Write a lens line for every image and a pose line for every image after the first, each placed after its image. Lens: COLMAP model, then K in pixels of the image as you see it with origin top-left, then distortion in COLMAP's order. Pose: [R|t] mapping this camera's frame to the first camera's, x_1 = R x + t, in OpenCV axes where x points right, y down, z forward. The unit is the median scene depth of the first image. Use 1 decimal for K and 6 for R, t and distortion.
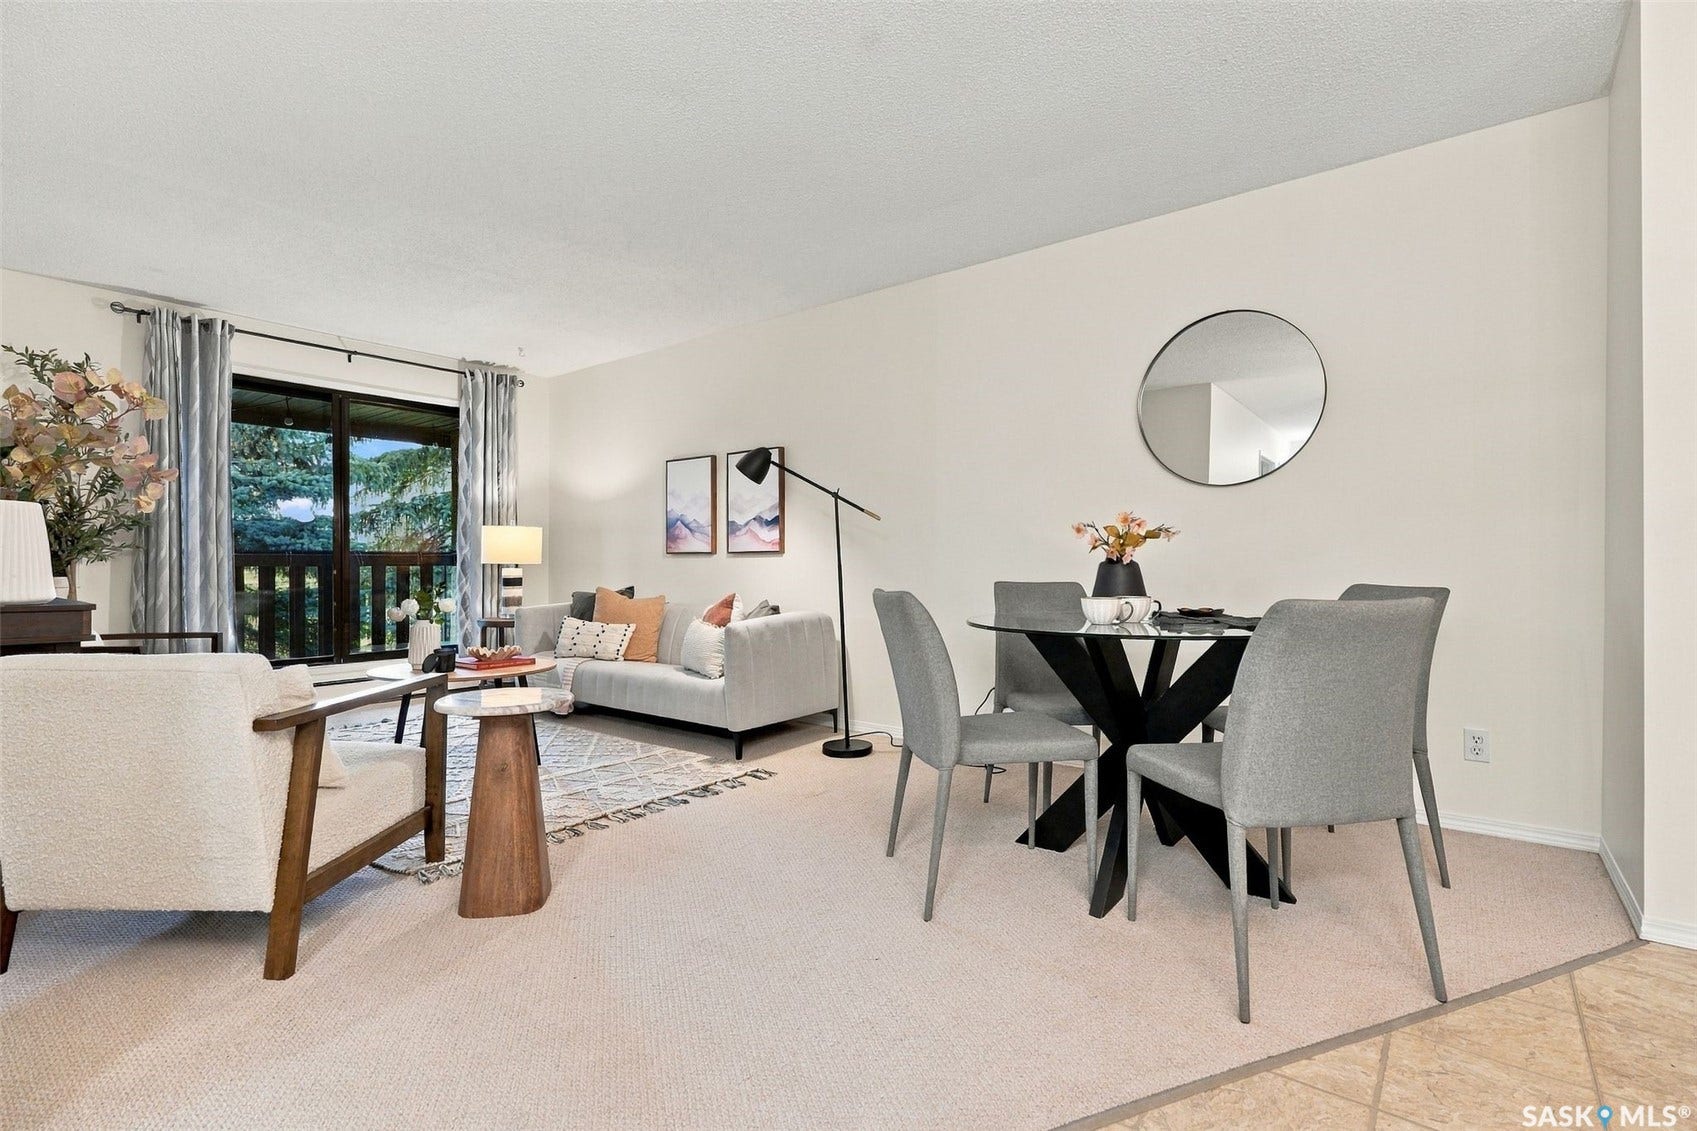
lens RADIAL K [[788.0, 0, 844.4], [0, 788.0, 563.6], [0, 0, 1]] dist [0.003033, 0.000707]
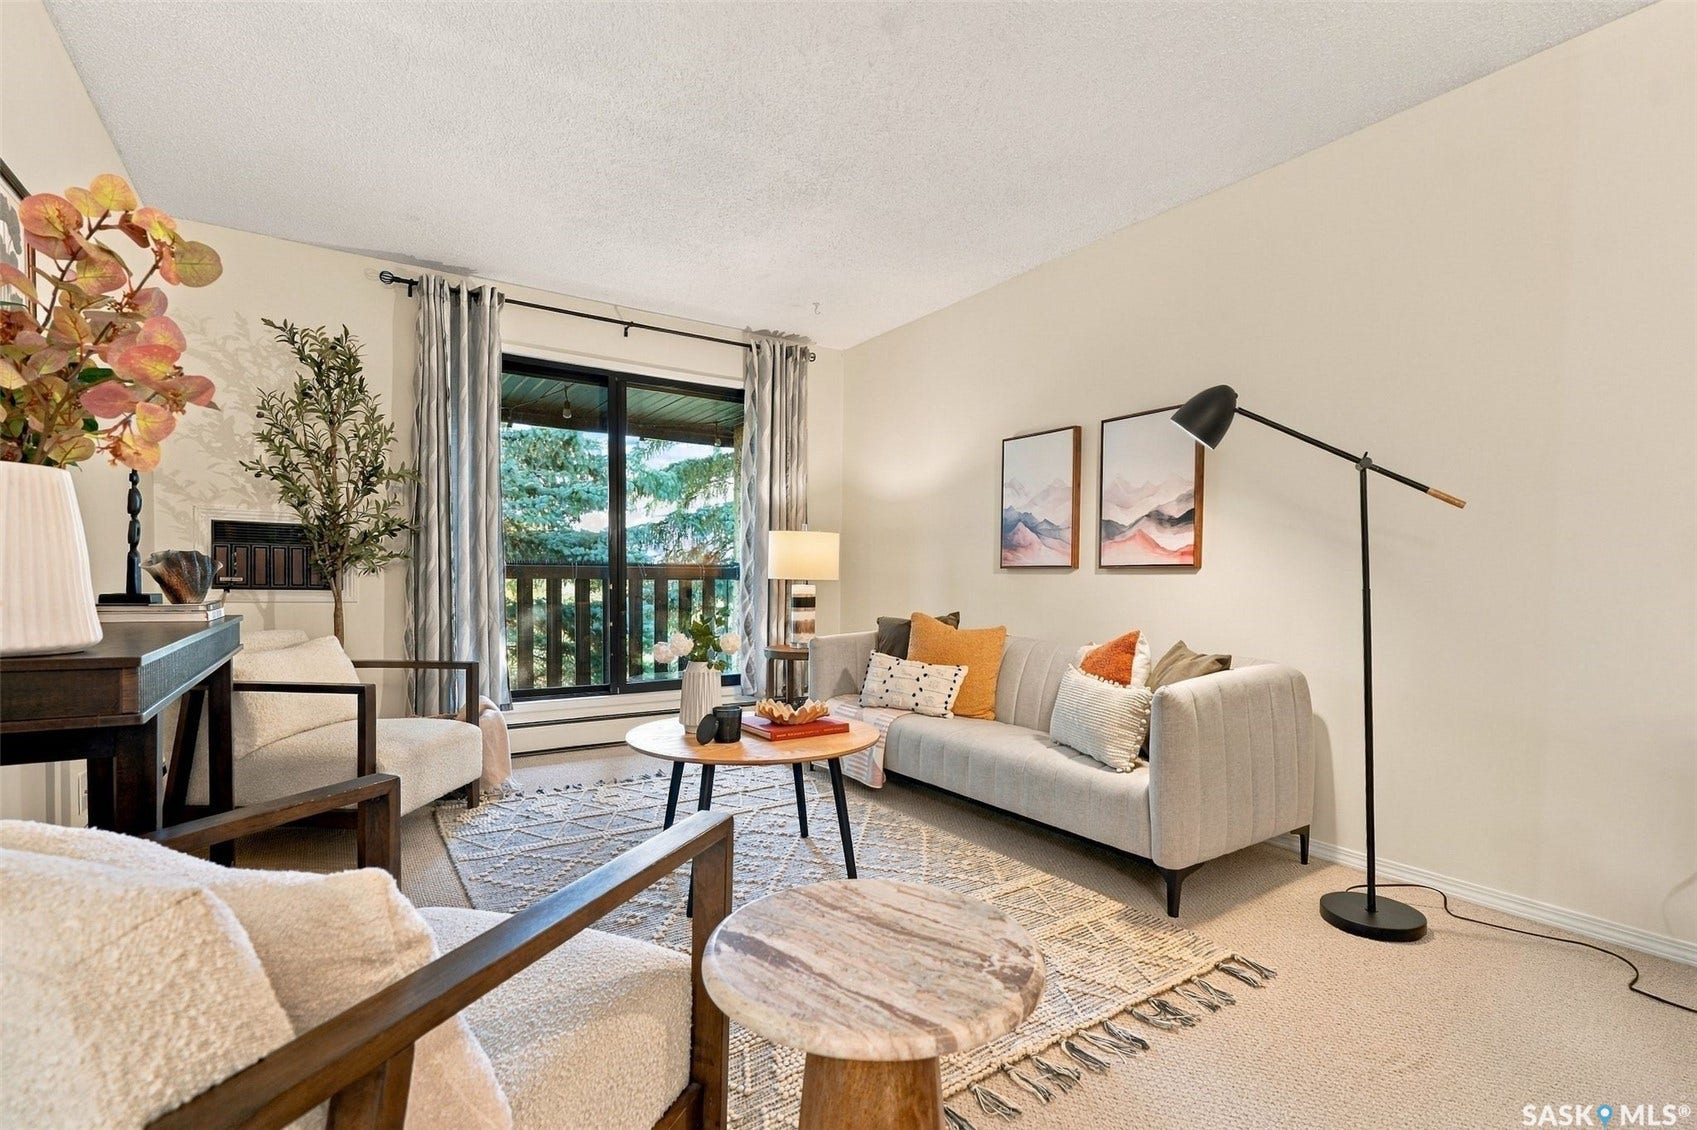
lens RADIAL K [[788.0, 0, 843.7], [0, 788.0, 596.3], [0, 0, 1]] dist [0.003033, 0.000707]
pose [[0.948703, 0.016523, -0.315737, -0.149813], [-0.009016, 0.999641, 0.025223, -0.003523], [0.316041, -0.021083, 0.948511, 0.294280]]
